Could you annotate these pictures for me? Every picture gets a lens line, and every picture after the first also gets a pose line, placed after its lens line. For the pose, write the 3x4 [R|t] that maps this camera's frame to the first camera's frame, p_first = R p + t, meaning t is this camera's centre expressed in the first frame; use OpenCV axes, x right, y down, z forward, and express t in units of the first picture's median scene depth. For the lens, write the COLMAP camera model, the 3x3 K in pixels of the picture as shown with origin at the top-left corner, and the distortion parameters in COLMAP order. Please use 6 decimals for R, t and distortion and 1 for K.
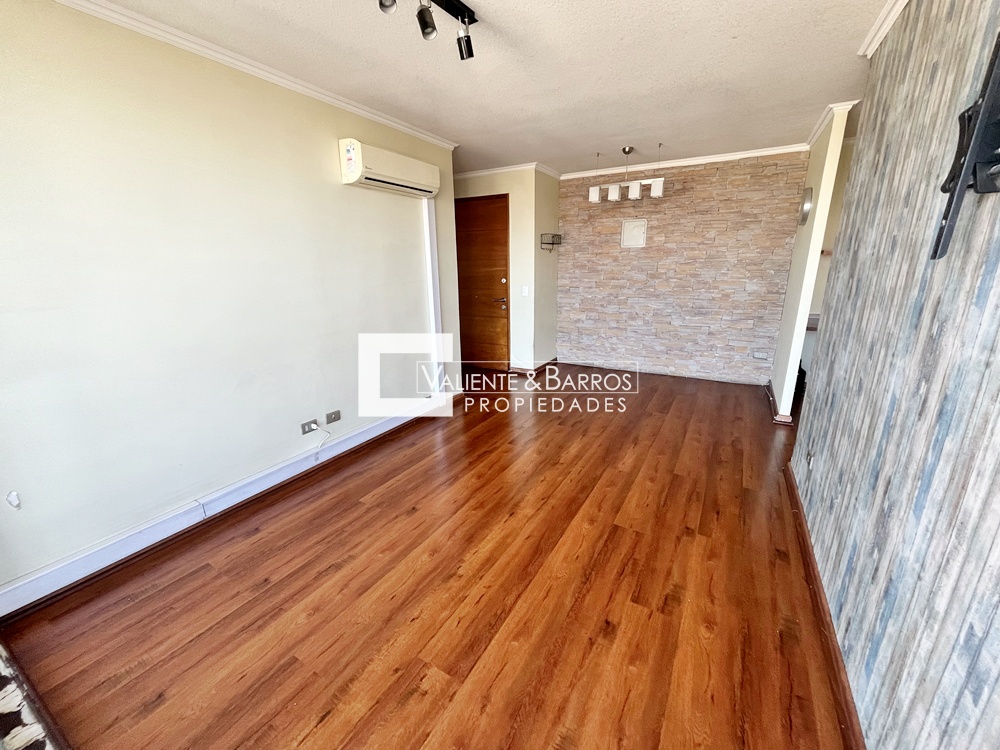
lens RADIAL K [[402.6, 0, 499.2], [0, 402.6, 376.2], [0, 0, 1]] dist [-0.001638, -0.000193]
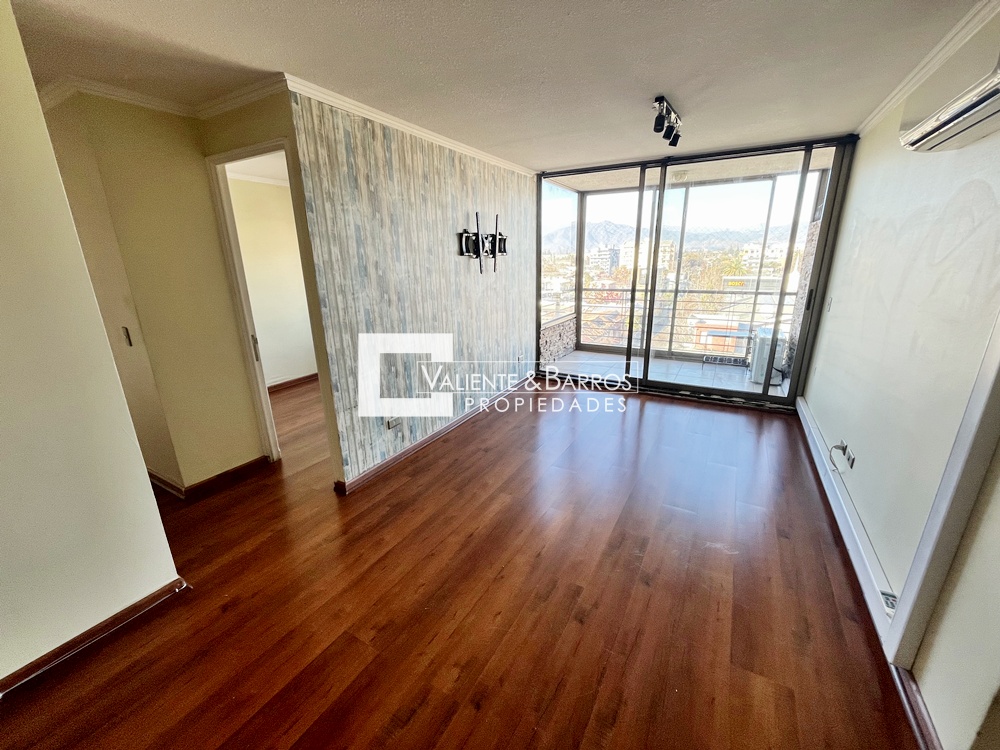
lens RADIAL K [[402.6, 0, 499.2], [0, 402.6, 376.2], [0, 0, 1]] dist [-0.001638, -0.000193]
pose [[-0.999727, 0.021574, 0.008939, 0.280696], [0.022987, 0.841627, 0.539570, -0.484403], [0.004117, 0.539628, -0.841893, 1.500451]]
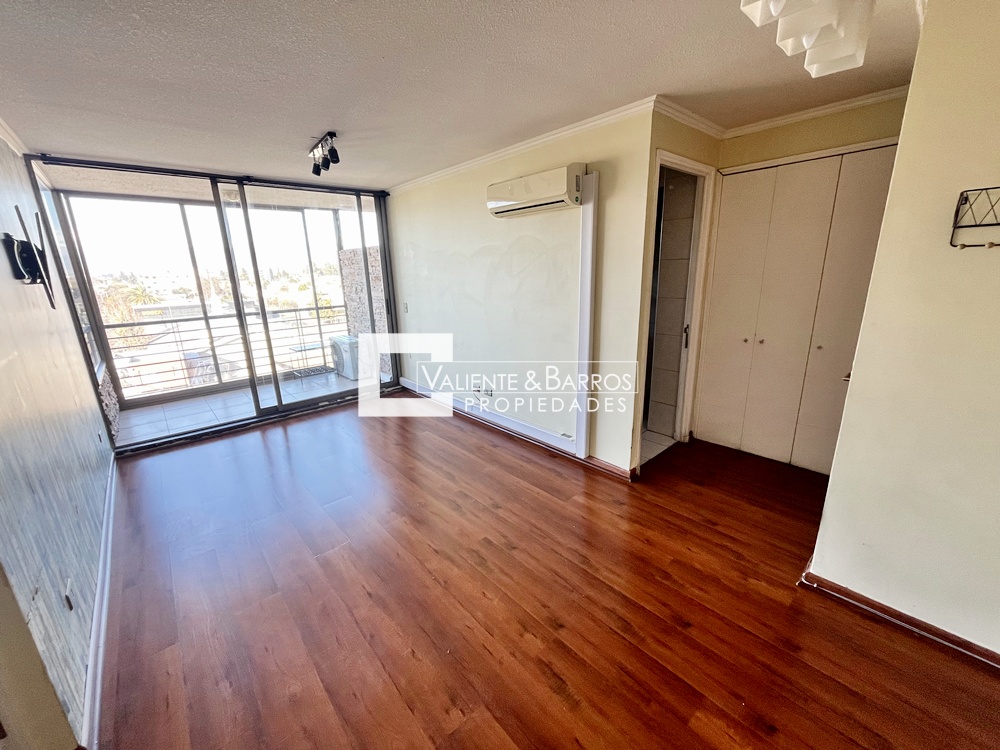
lens RADIAL K [[402.6, 0, 499.2], [0, 402.6, 376.2], [0, 0, 1]] dist [-0.001638, -0.000193]
pose [[-0.320914, 0.260772, -0.910501, 0.778678], [-0.234285, 0.909614, 0.343094, -0.415487], [0.917673, 0.323420, -0.230813, 1.250481]]
